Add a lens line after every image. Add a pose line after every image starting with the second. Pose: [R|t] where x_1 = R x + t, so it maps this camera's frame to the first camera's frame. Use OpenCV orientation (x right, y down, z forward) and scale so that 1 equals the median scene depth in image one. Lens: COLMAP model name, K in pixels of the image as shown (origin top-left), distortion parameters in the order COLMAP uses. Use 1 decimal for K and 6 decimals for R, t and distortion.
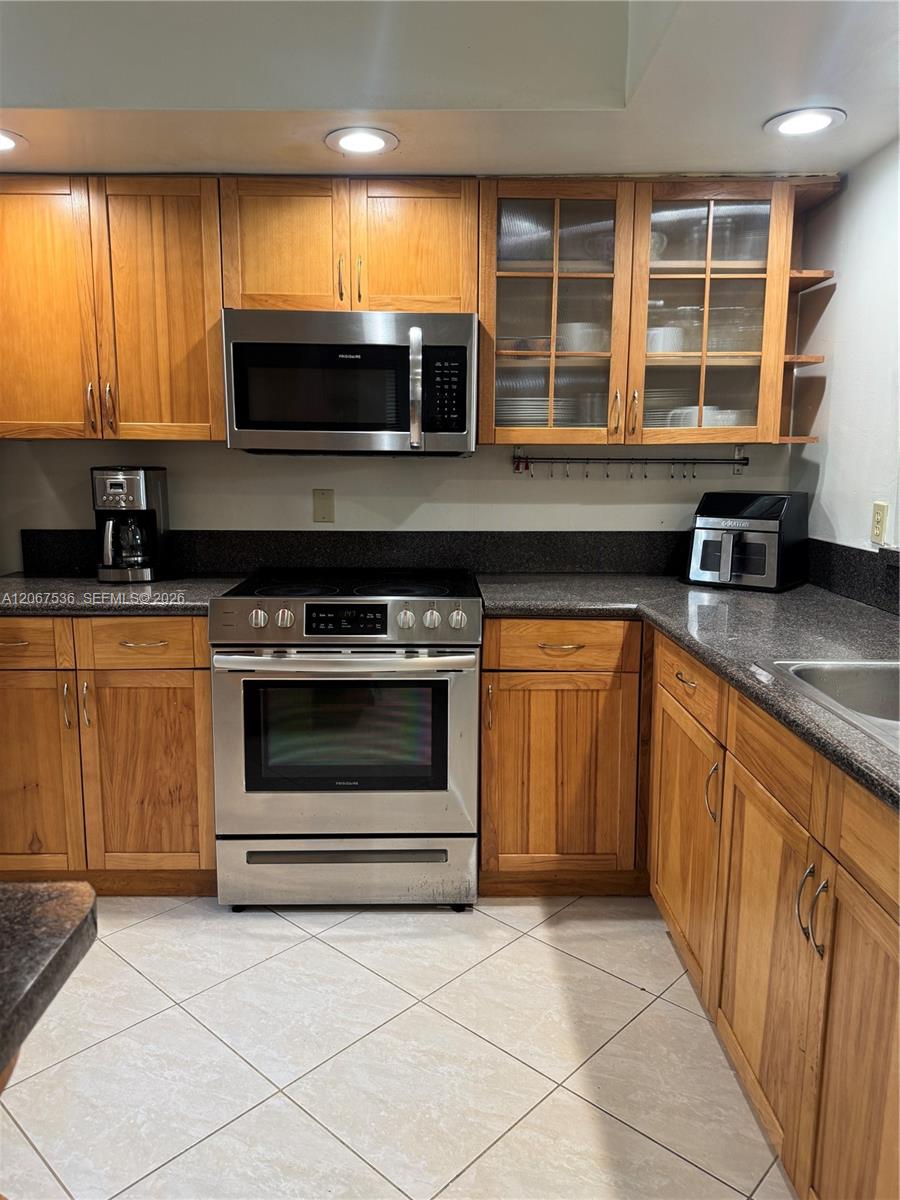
lens RADIAL K [[857.0, 0, 458.8], [0, 857.0, 604.0], [0, 0, 1]] dist [0.055720, -0.069702]
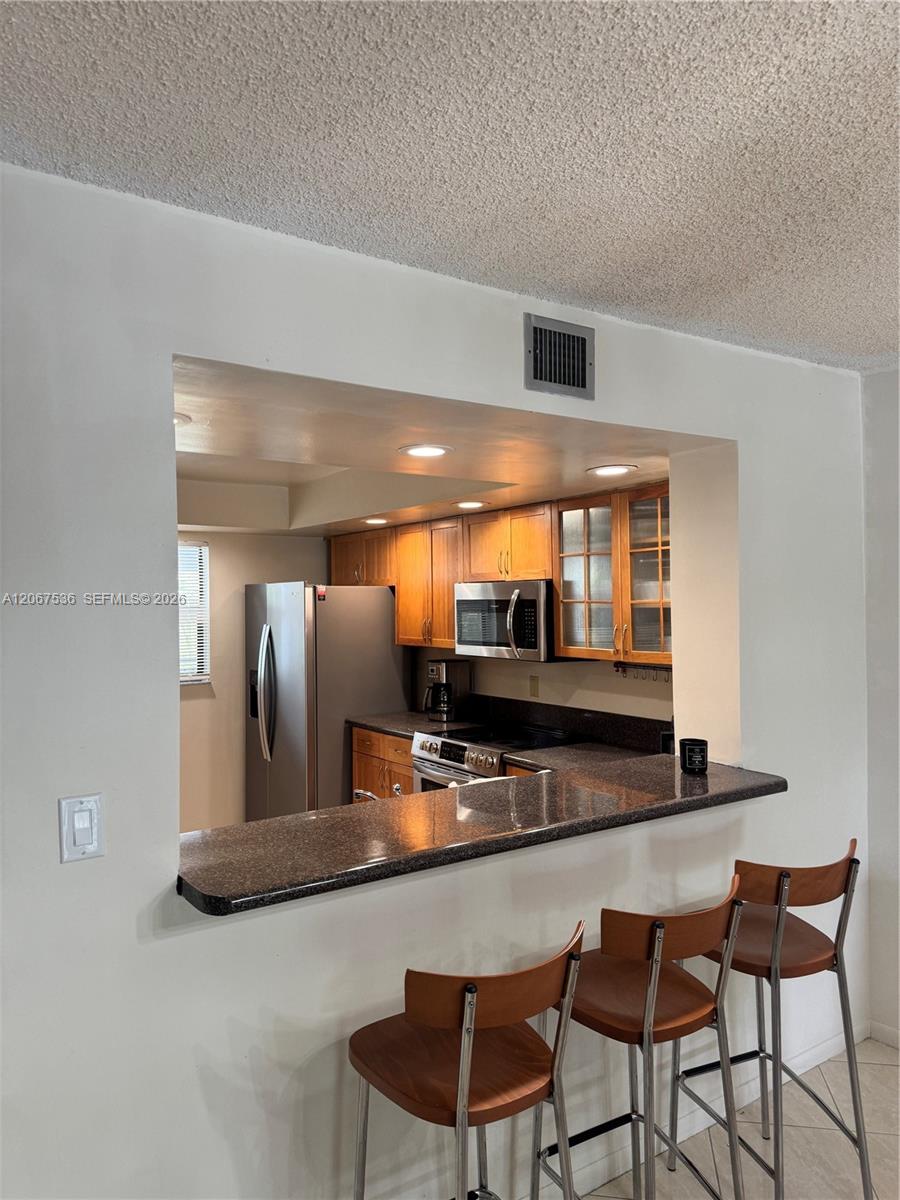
lens RADIAL K [[857.0, 0, 476.7], [0, 857.0, 600.0], [0, 0, 1]] dist [0.055720, -0.069702]
pose [[0.566319, -0.011126, -0.824111, 1.316755], [-0.124031, 0.987371, -0.098563, -0.119956], [0.814800, 0.158033, 0.557788, -0.025138]]
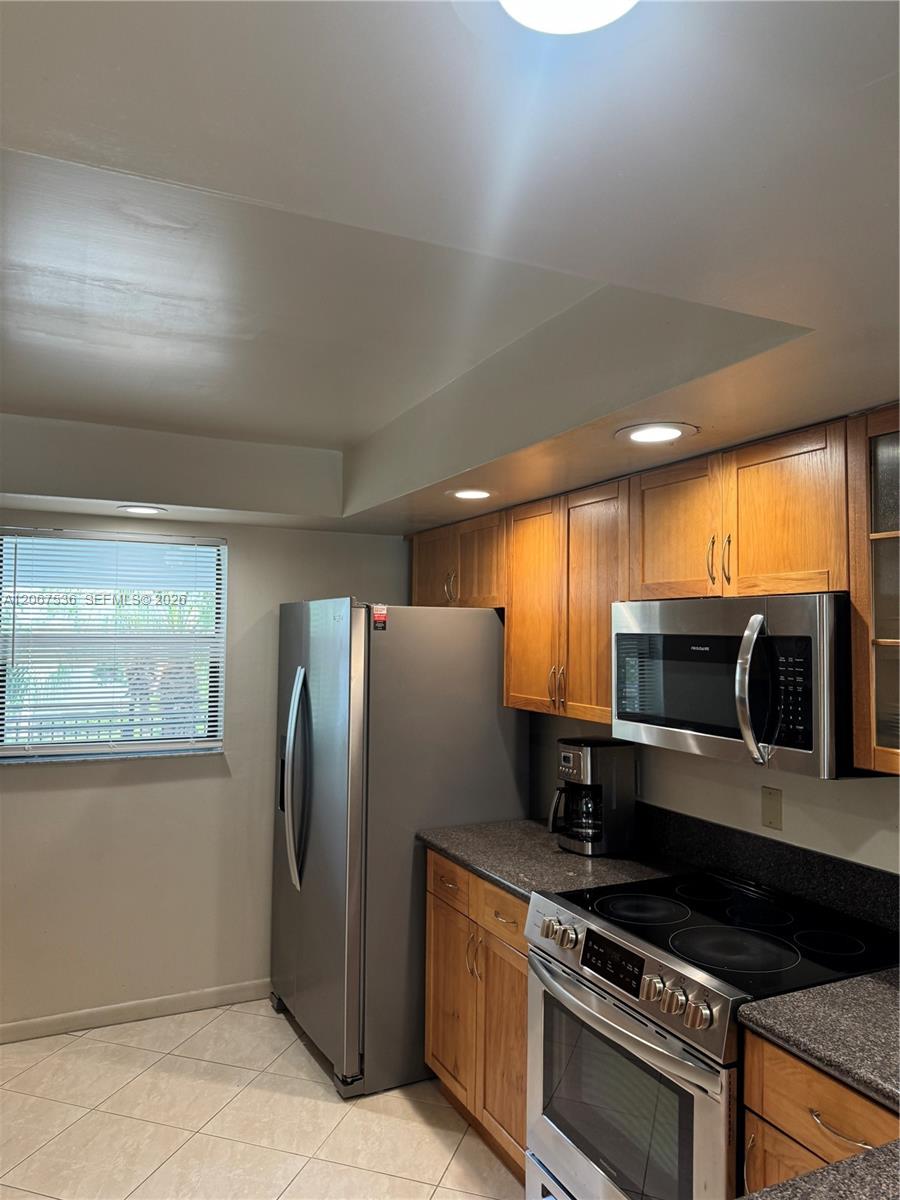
lens RADIAL K [[857.0, 0, 459.0], [0, 857.0, 600.7], [0, 0, 1]] dist [0.055720, -0.069702]
pose [[0.419701, -0.033779, -0.907033, 0.555907], [-0.157644, 0.981407, -0.109493, -0.201350], [0.893867, 0.188943, 0.406573, 0.421754]]
